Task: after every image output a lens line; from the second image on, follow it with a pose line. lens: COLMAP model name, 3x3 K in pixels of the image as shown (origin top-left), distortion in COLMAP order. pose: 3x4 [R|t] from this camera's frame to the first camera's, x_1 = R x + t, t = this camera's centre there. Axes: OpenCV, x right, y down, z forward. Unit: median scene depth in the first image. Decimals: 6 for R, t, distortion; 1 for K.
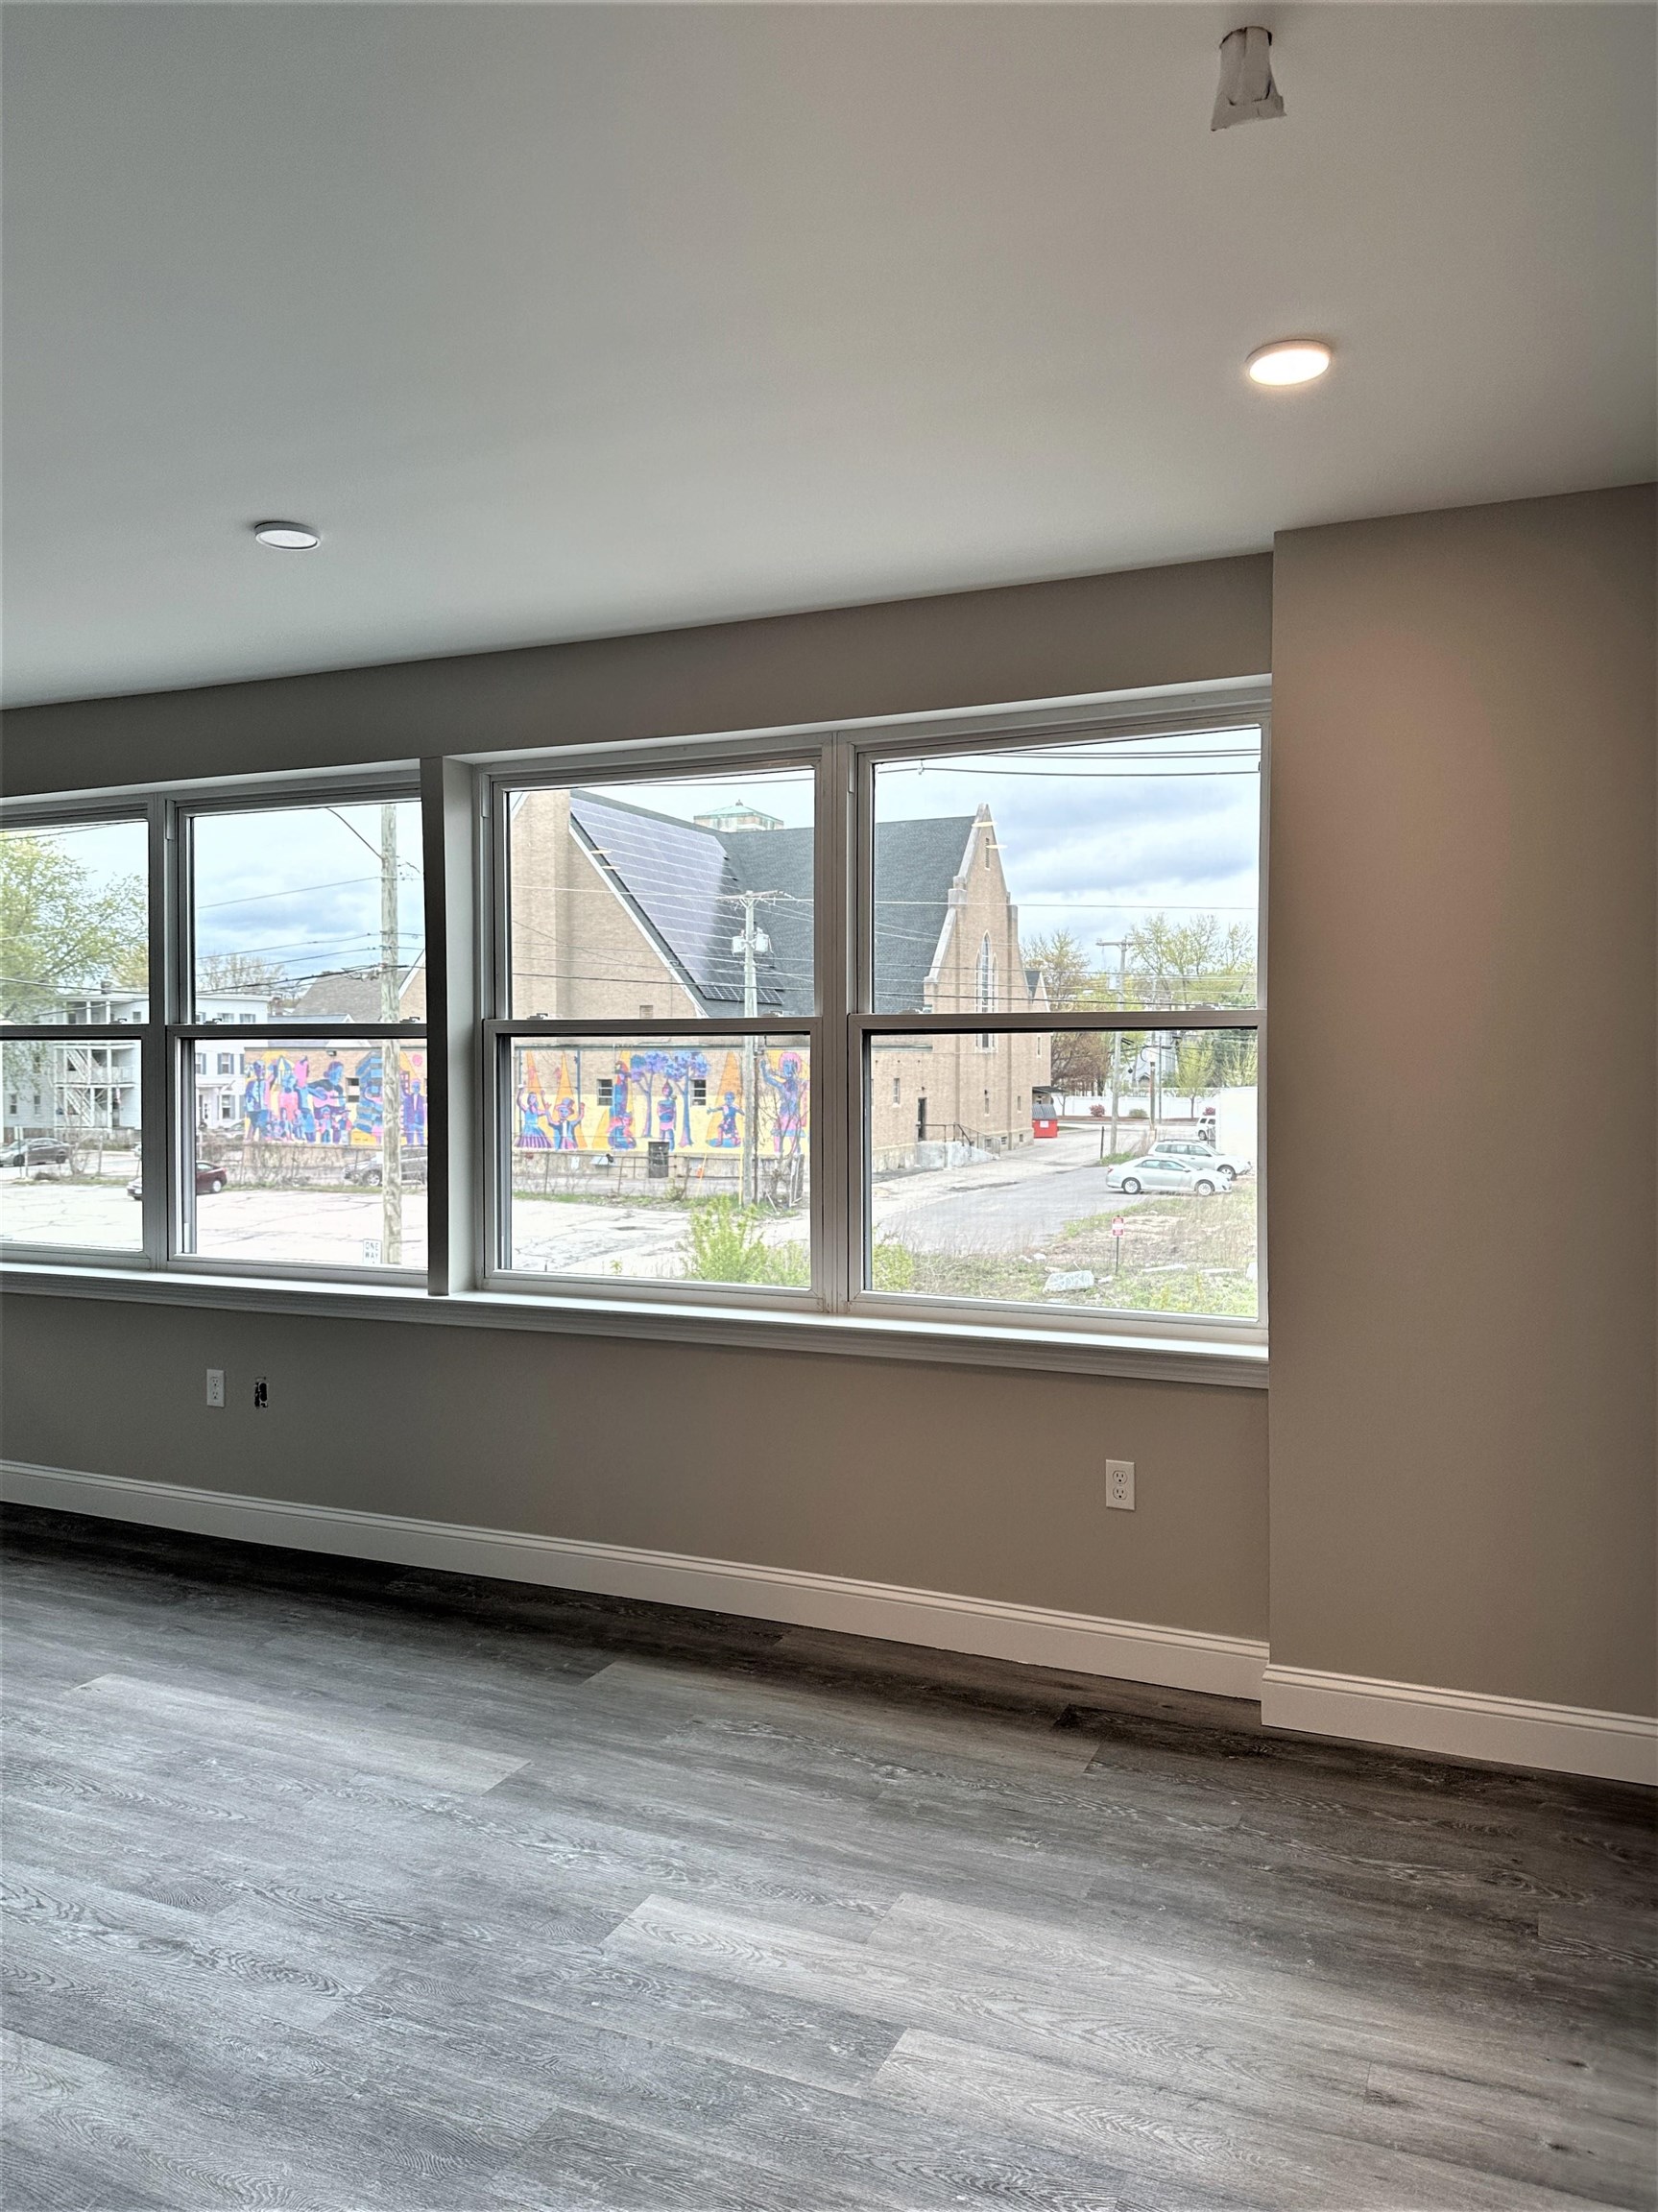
lens RADIAL K [[1589.6, 0, 829.0], [0, 1589.6, 1106.0], [0, 0, 1]] dist [0.044519, -0.051927]
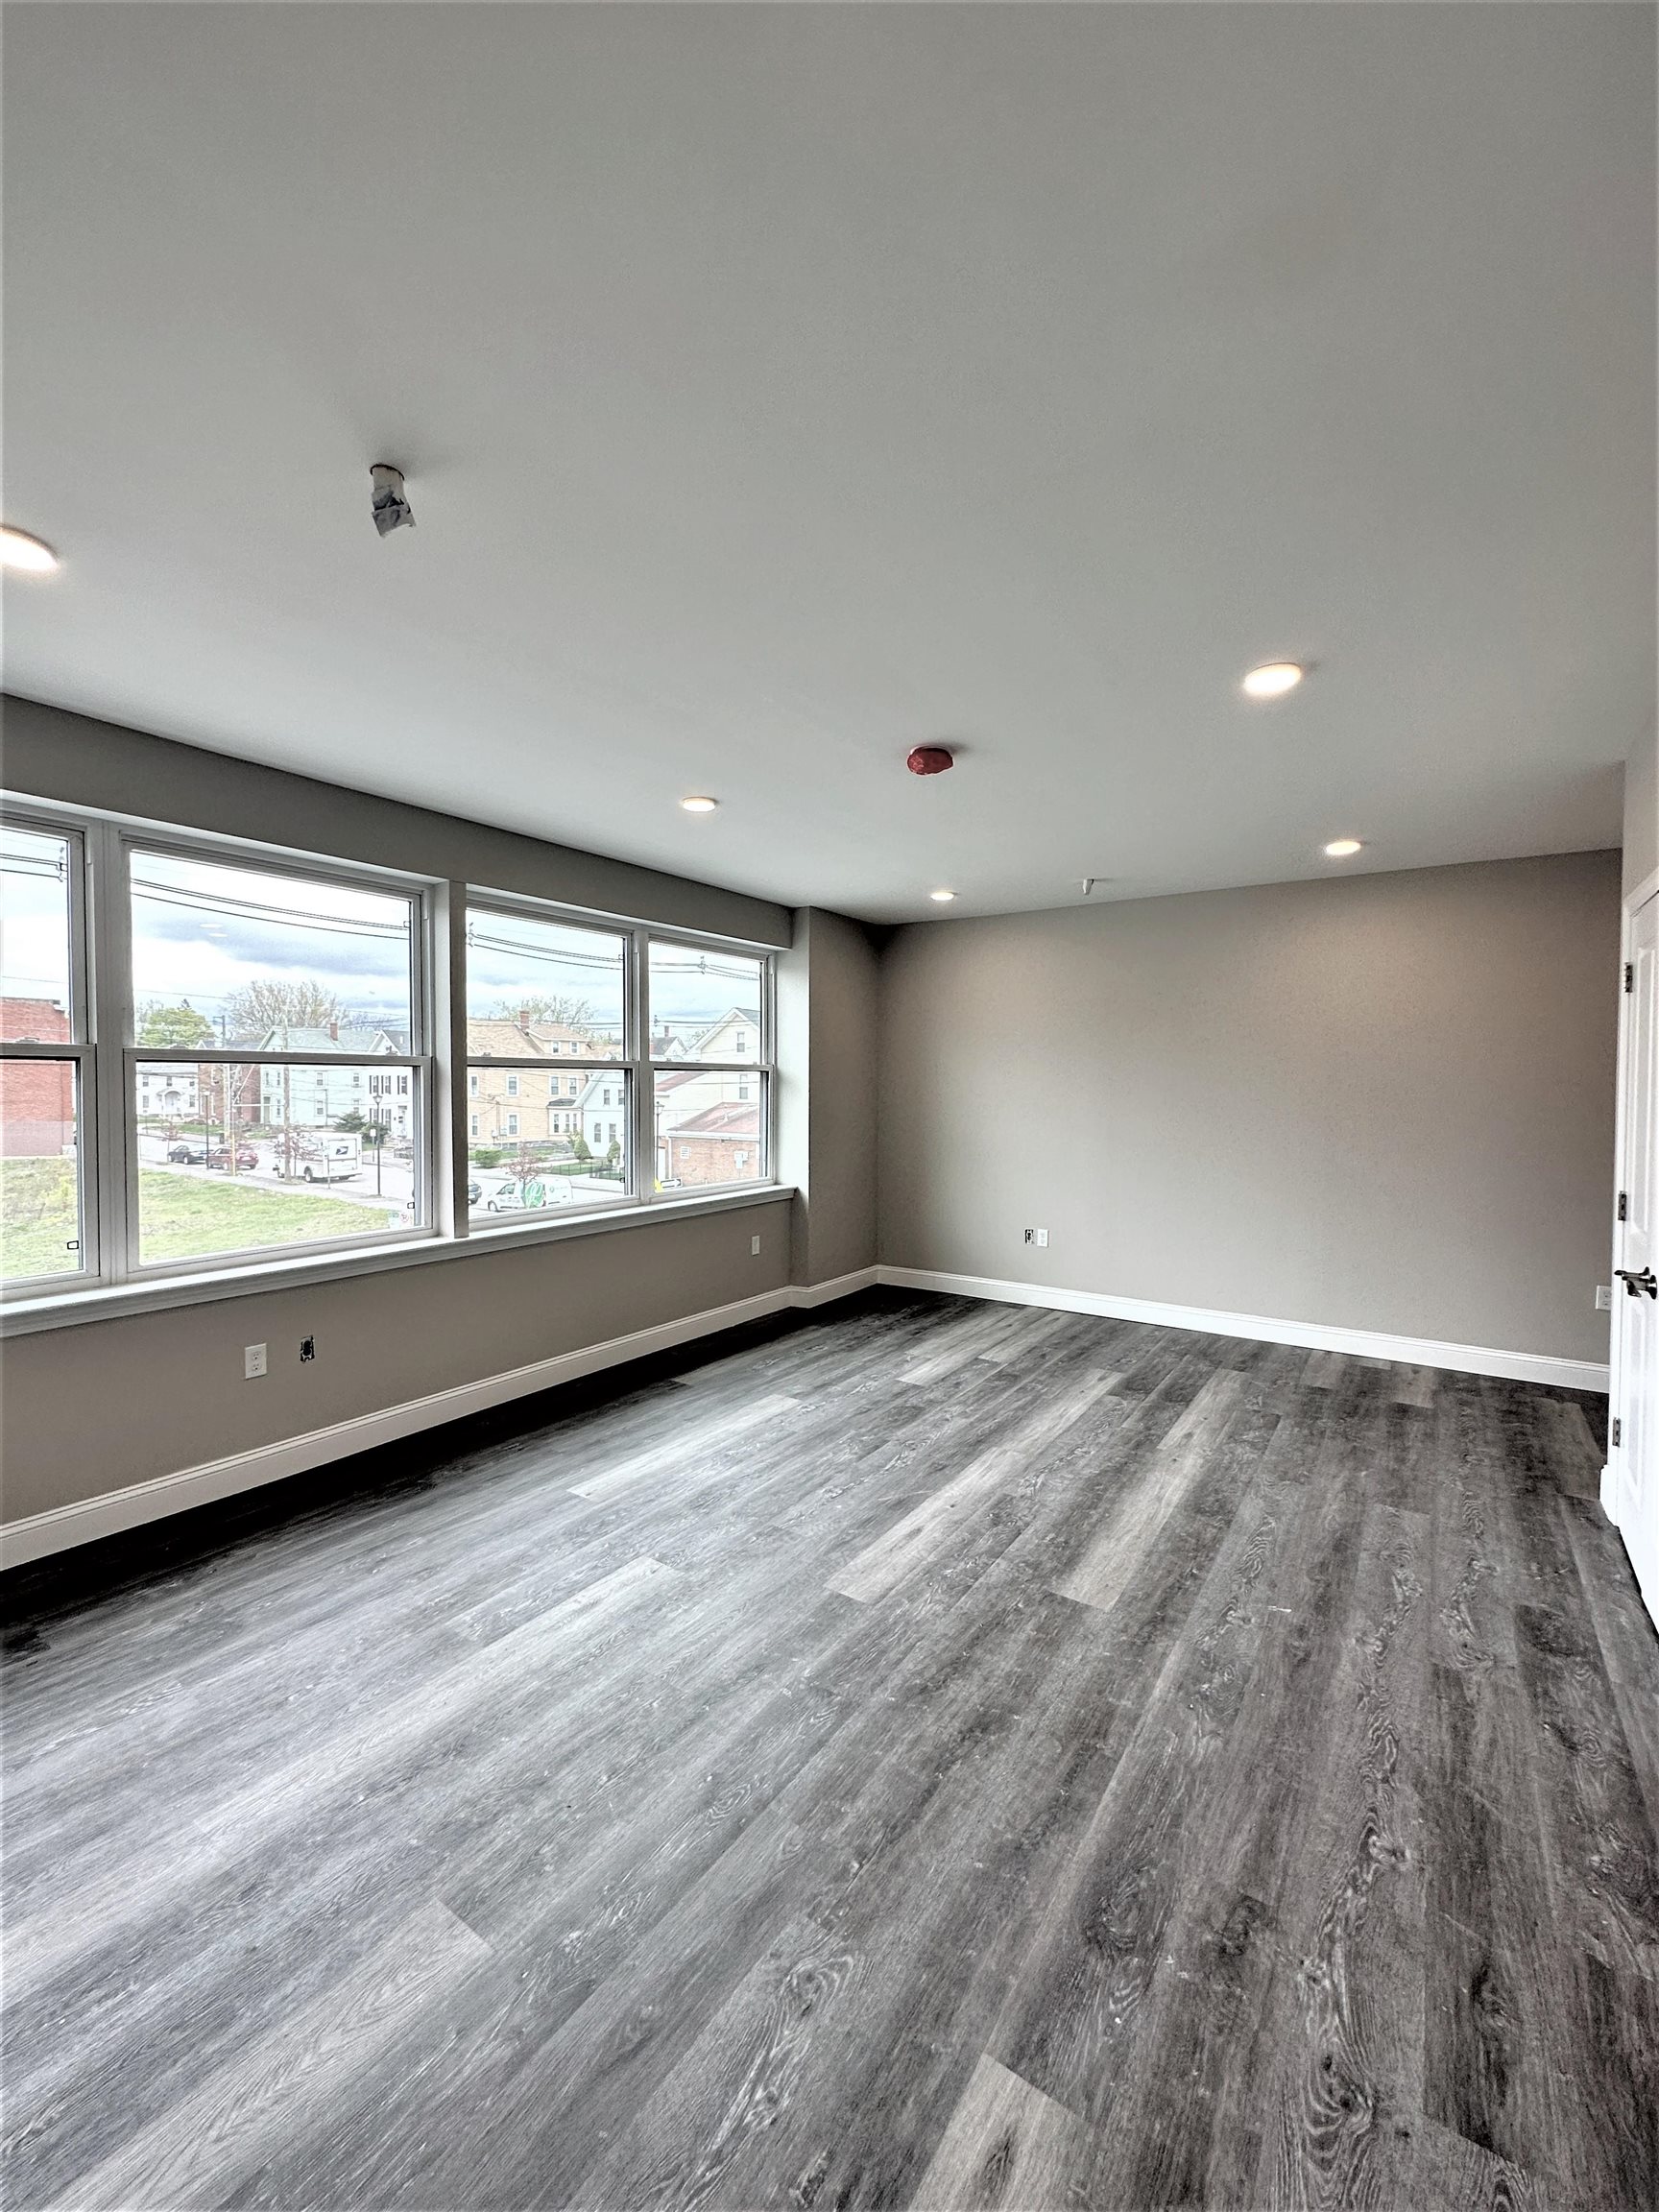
lens RADIAL K [[884.4, 0, 831.4], [0, 884.4, 1106.2], [0, 0, 1]] dist [-0.002762, 0.000718]
pose [[0.186324, -0.027166, 0.982113, -1.091099], [0.024809, 0.999429, 0.022939, -0.017058], [-0.982175, 0.020091, 0.186892, 0.537229]]
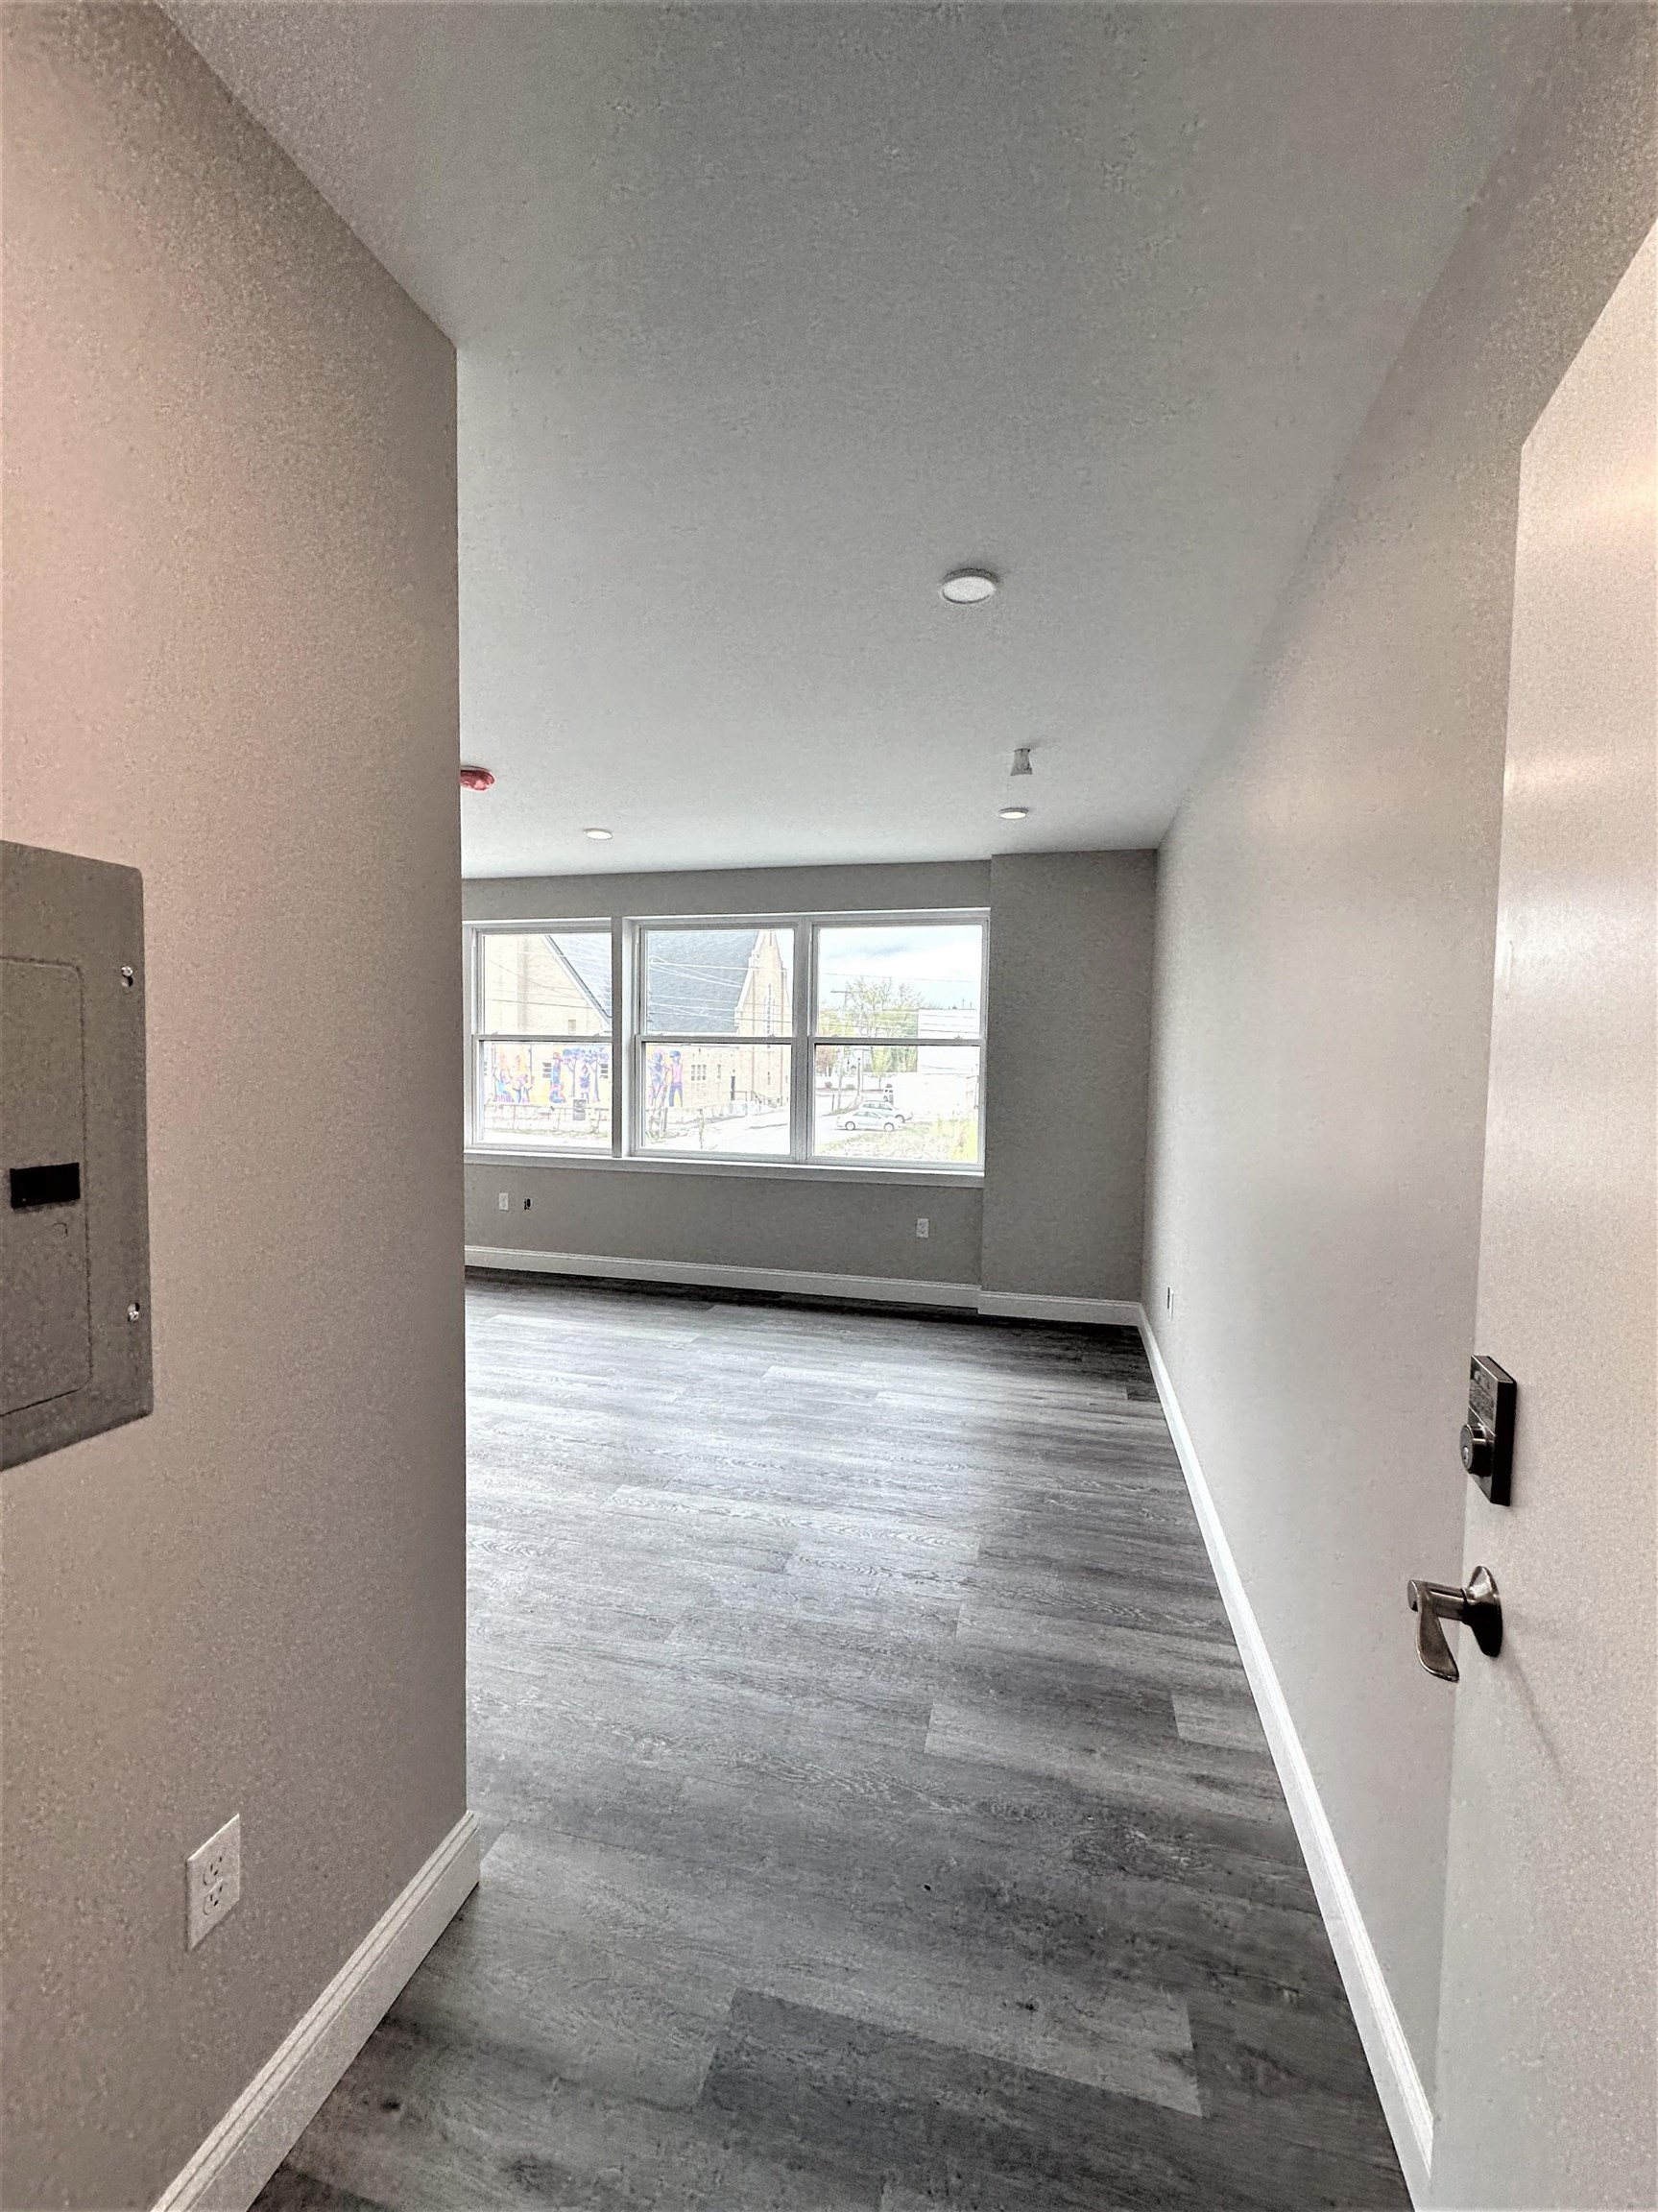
lens RADIAL K [[906.4, 0, 832.2], [0, 906.4, 1108.8], [0, 0, 1]] dist [-0.000005, 0.000358]
pose [[0.984905, 0.007096, 0.172949, -0.184576], [-0.012353, 0.999493, 0.029337, 0.010265], [-0.172653, -0.031031, 0.984494, -0.332951]]
